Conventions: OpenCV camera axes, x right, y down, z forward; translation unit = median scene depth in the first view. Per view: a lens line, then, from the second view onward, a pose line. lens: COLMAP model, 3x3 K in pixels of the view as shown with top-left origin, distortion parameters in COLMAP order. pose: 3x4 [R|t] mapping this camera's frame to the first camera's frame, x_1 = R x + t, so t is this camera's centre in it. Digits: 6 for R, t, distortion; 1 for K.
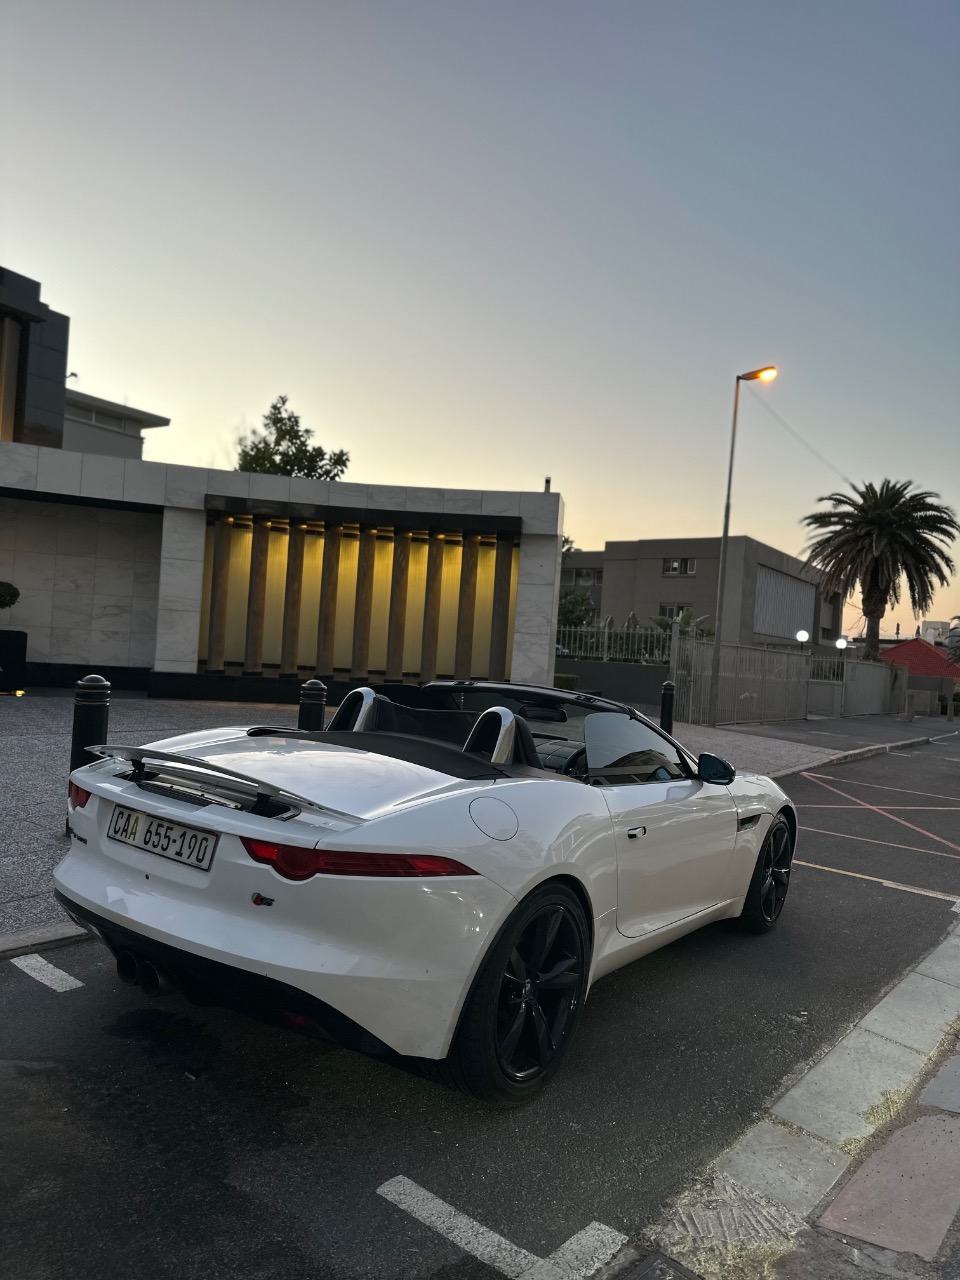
lens RADIAL K [[899.0, 0, 480.5], [0, 899.0, 639.0], [0, 0, 1]] dist [0.009347, 0.001246]
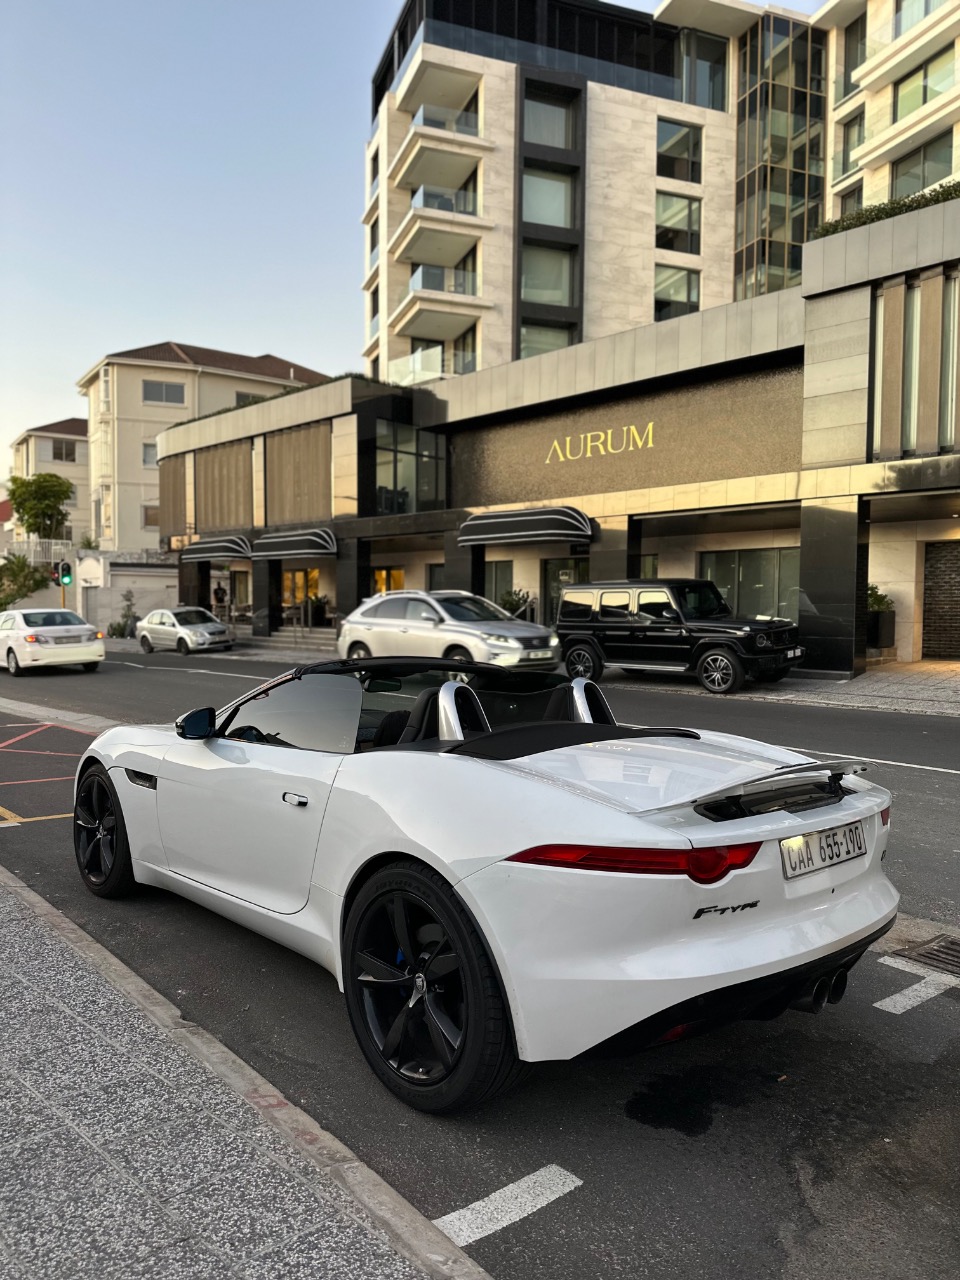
lens RADIAL K [[899.0, 0, 479.9], [0, 899.0, 645.8], [0, 0, 1]] dist [0.009347, 0.001246]
pose [[0.199000, -0.091326, 0.975735, -1.373307], [-0.014298, 0.995272, 0.096070, -0.086923], [-0.979895, -0.033069, 0.196753, 1.194295]]
